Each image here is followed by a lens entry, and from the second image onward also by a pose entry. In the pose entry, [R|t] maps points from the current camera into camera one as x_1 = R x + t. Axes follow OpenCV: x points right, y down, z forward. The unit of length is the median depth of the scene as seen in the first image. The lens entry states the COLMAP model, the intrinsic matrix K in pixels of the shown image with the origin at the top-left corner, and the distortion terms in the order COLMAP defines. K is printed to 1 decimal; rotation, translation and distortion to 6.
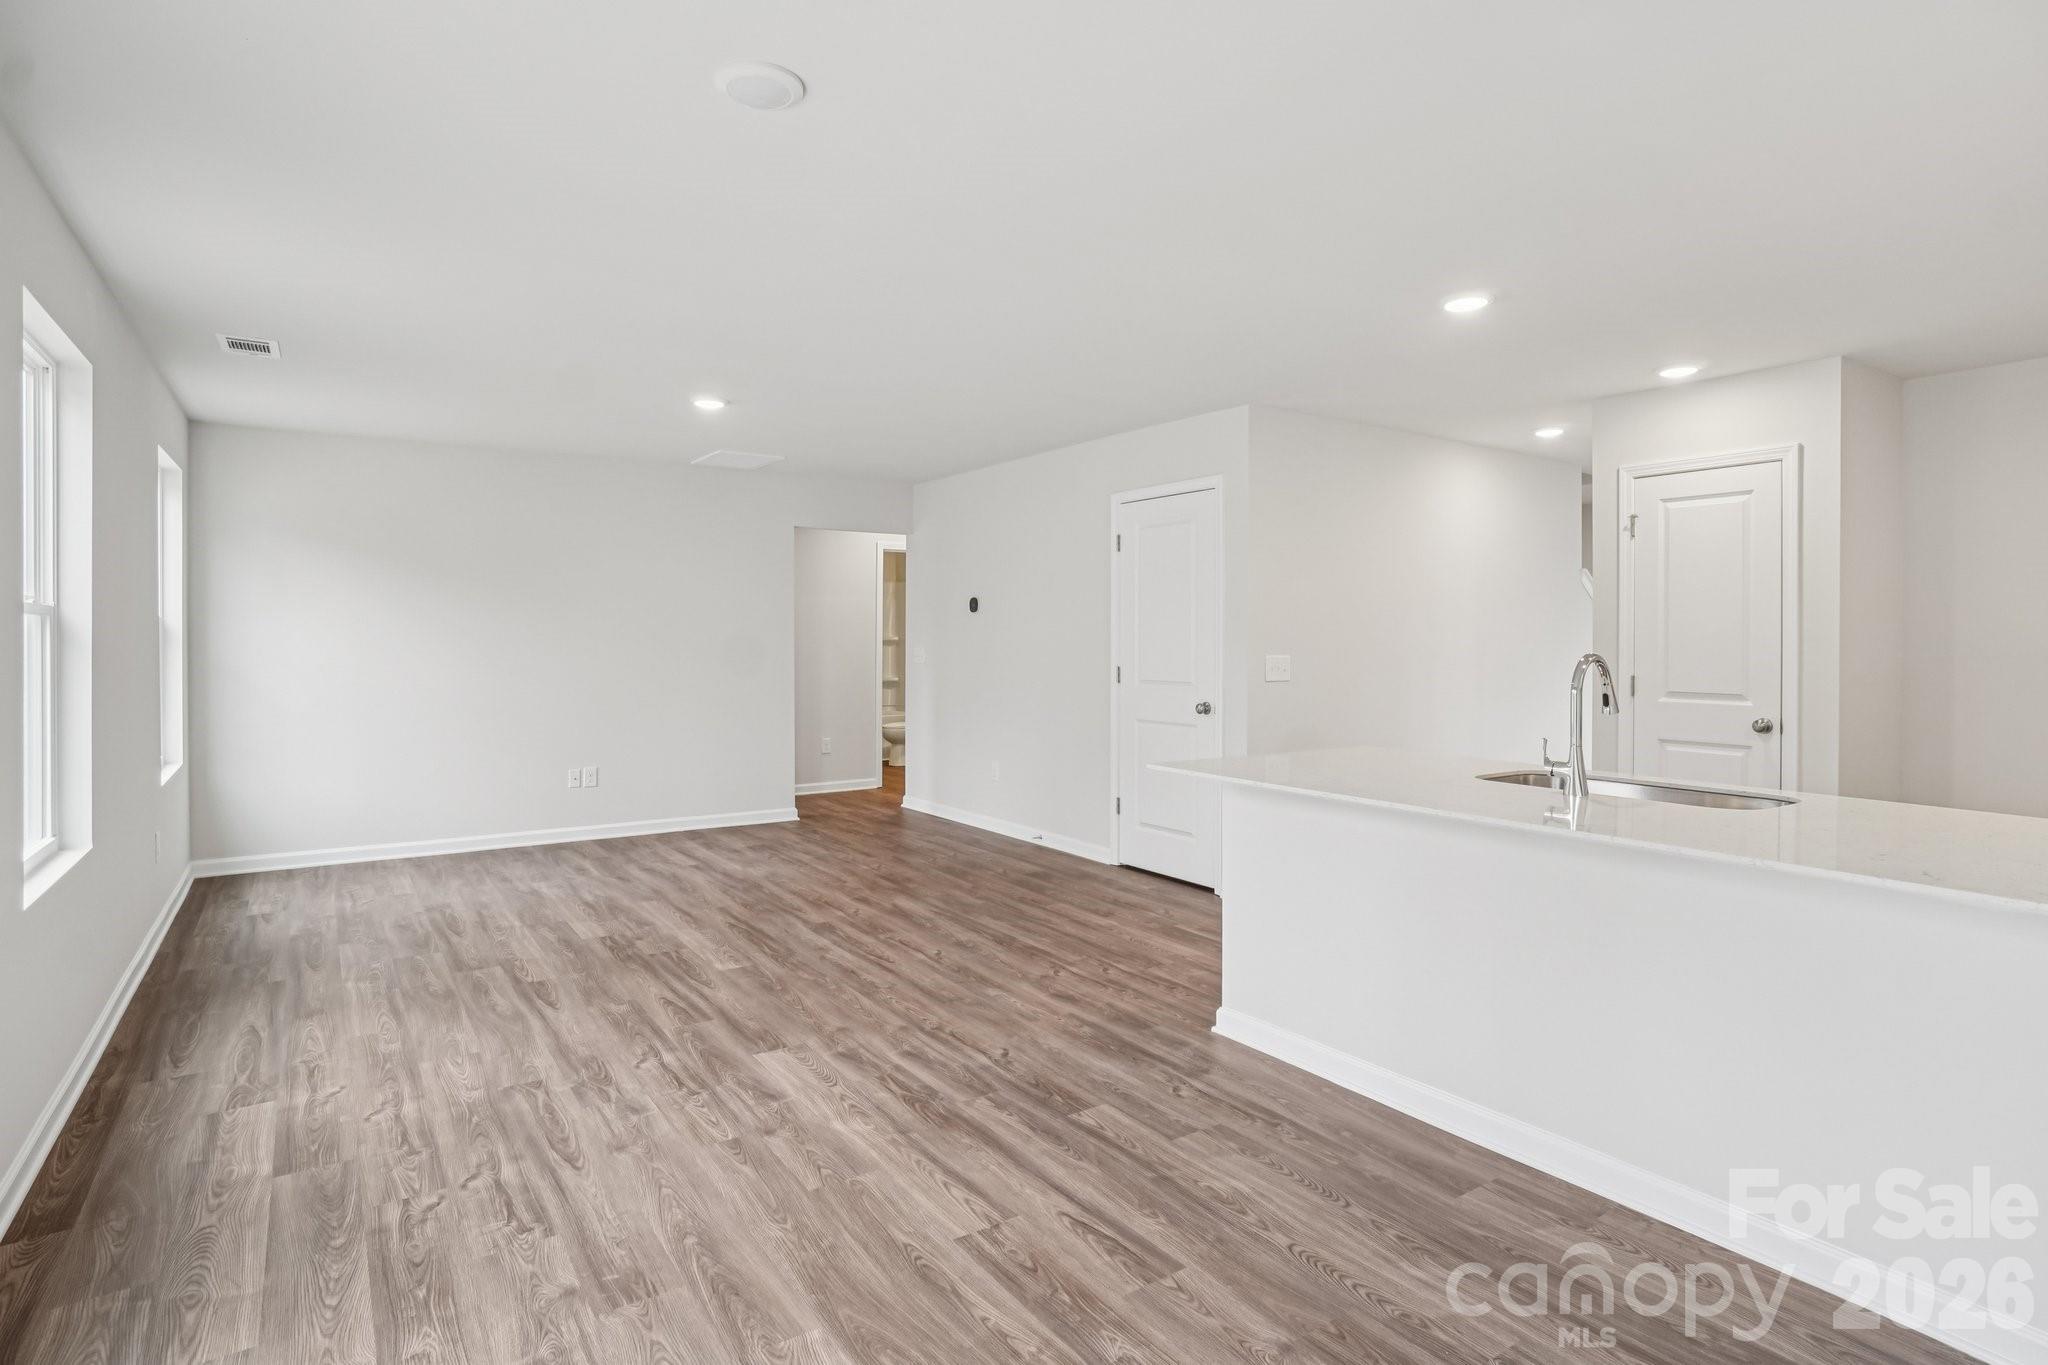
lens RADIAL K [[1049.6, 0, 1023.9], [0, 1049.6, 661.3], [0, 0, 1]] dist [-0.042802, 0.023500]
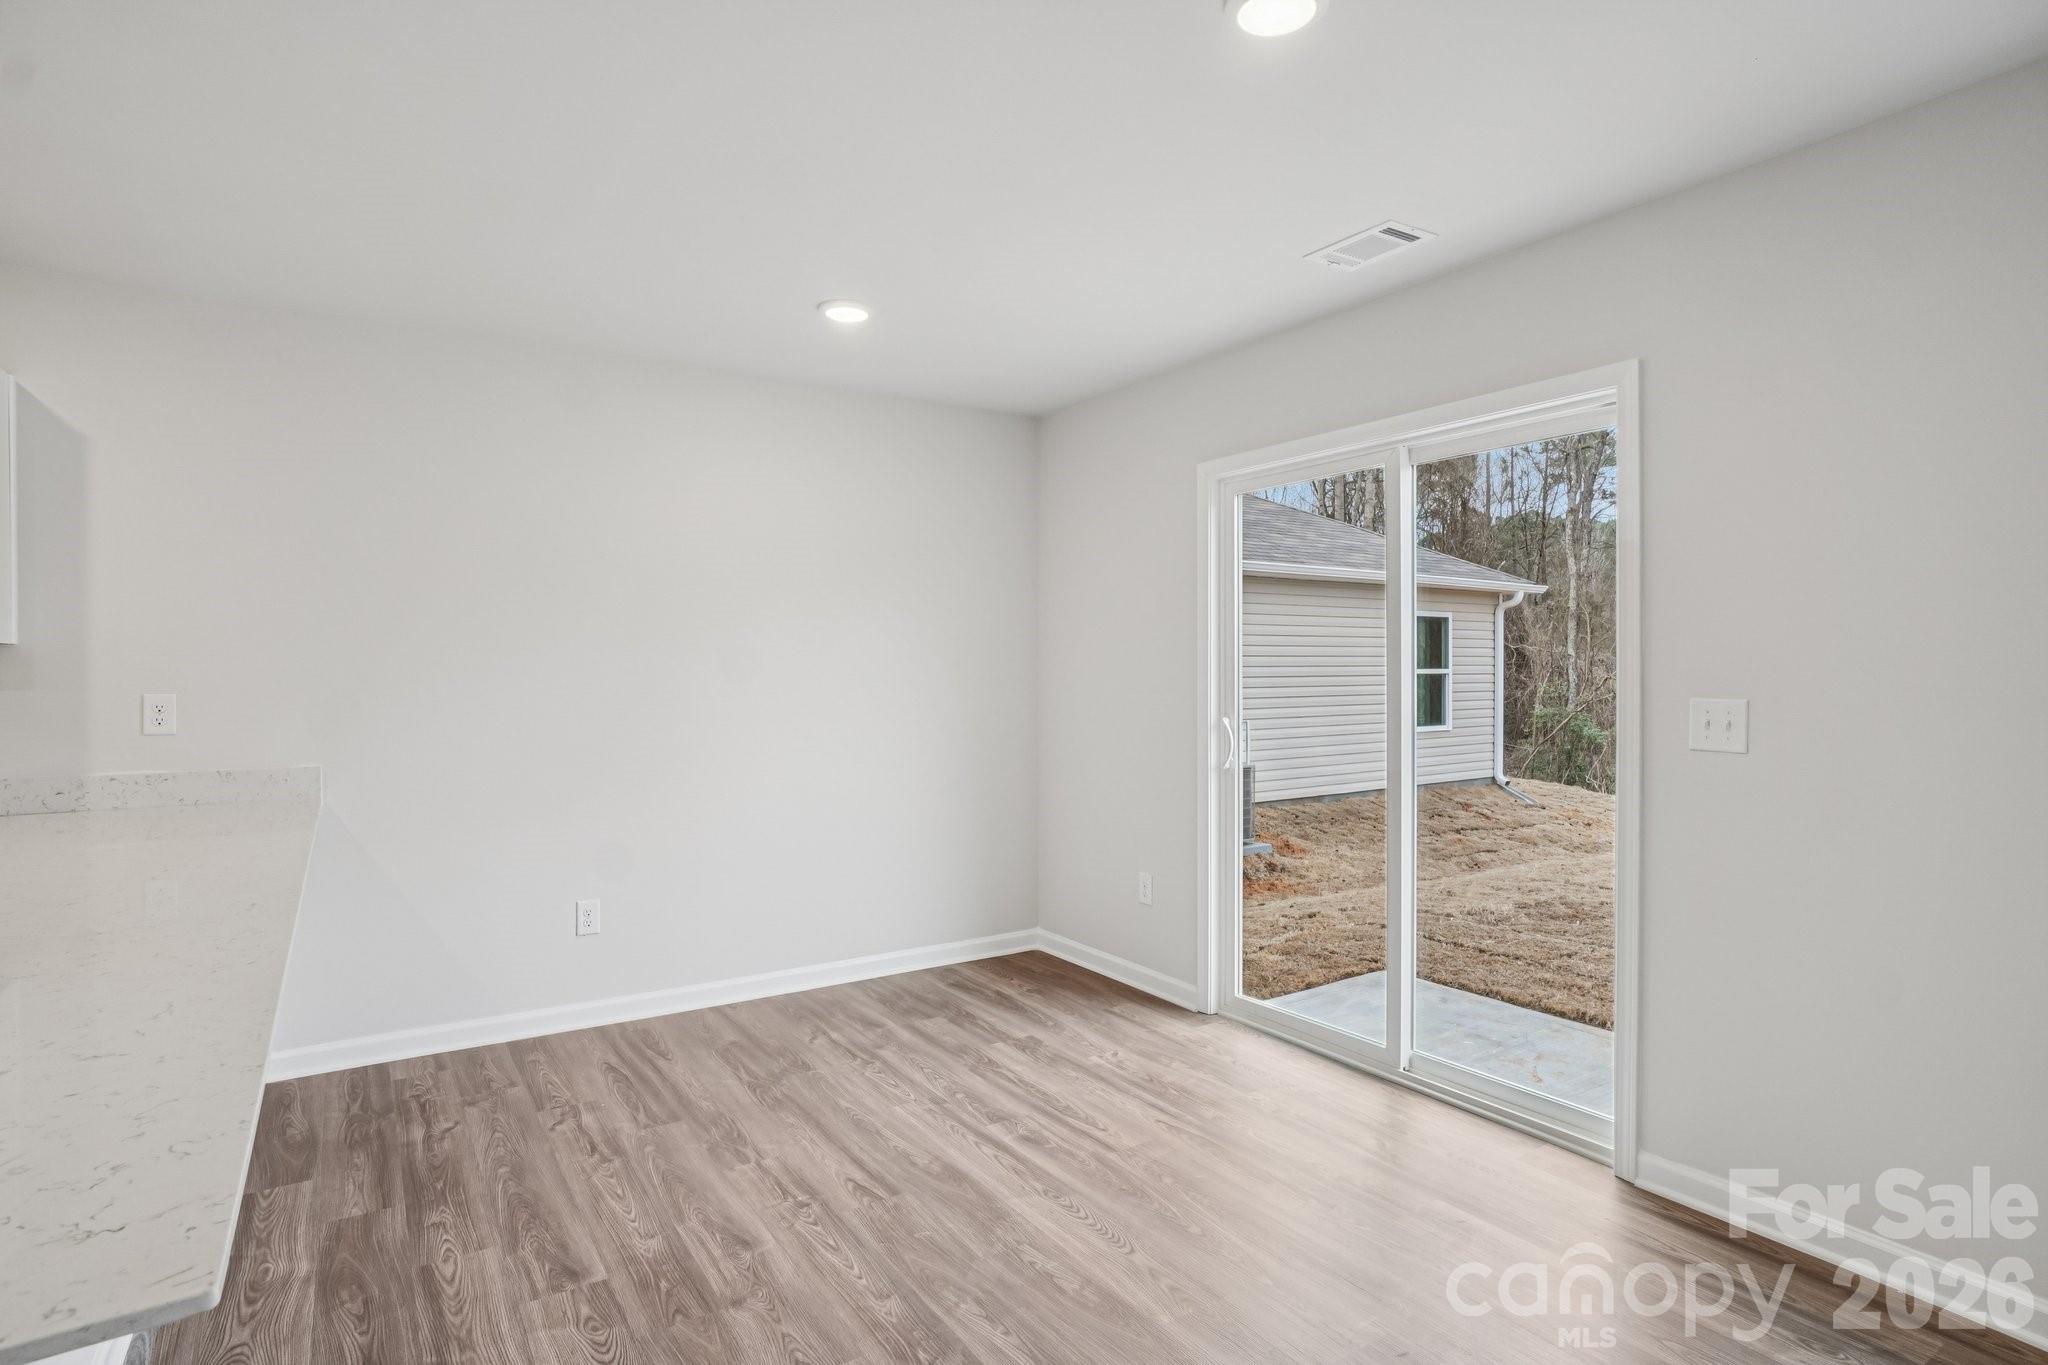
lens RADIAL K [[1049.6, 0, 1010.5], [0, 1049.6, 673.6], [0, 0, 1]] dist [-0.042802, 0.023500]
pose [[-0.999547, 0.000484, 0.030104, -0.037296], [0.001234, 0.999689, 0.024894, -0.020472], [-0.030082, 0.024920, -0.999237, 1.026449]]
